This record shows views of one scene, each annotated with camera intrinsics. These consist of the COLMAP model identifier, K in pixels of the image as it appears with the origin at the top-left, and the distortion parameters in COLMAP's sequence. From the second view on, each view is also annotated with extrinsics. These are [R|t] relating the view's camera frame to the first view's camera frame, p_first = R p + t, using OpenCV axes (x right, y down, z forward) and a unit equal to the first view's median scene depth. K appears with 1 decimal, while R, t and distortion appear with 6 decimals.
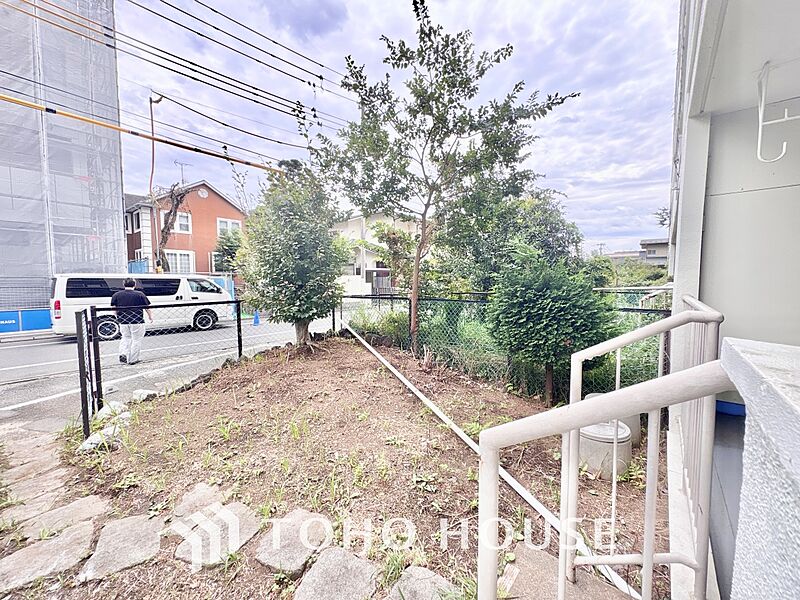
lens RADIAL K [[317.1, 0, 406.9], [0, 317.1, 299.6], [0, 0, 1]] dist [0.001290, -0.000038]
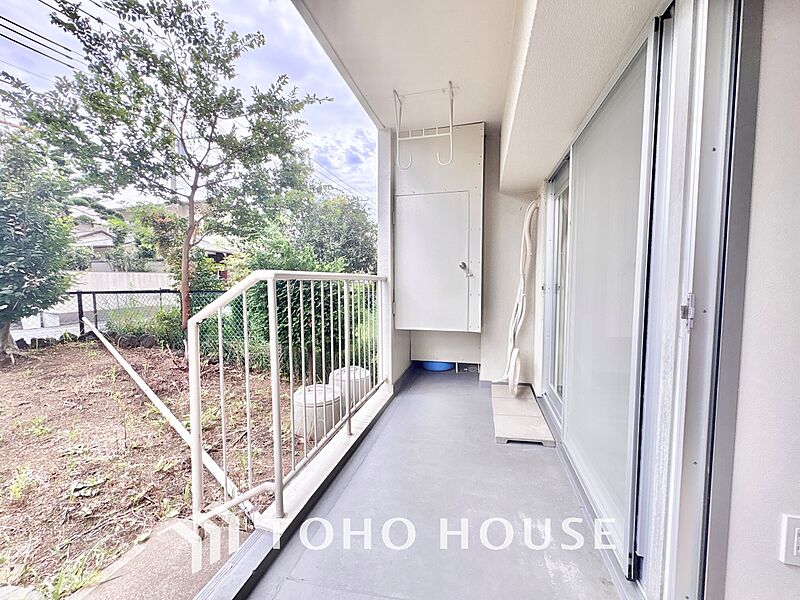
lens RADIAL K [[317.1, 0, 401.4], [0, 317.1, 299.3], [0, 0, 1]] dist [0.001290, -0.000038]
pose [[0.907814, -0.027336, 0.418481, 0.229669], [0.029503, 0.999564, 0.001293, 0.041318], [-0.418333, 0.011173, 0.908225, -0.071699]]
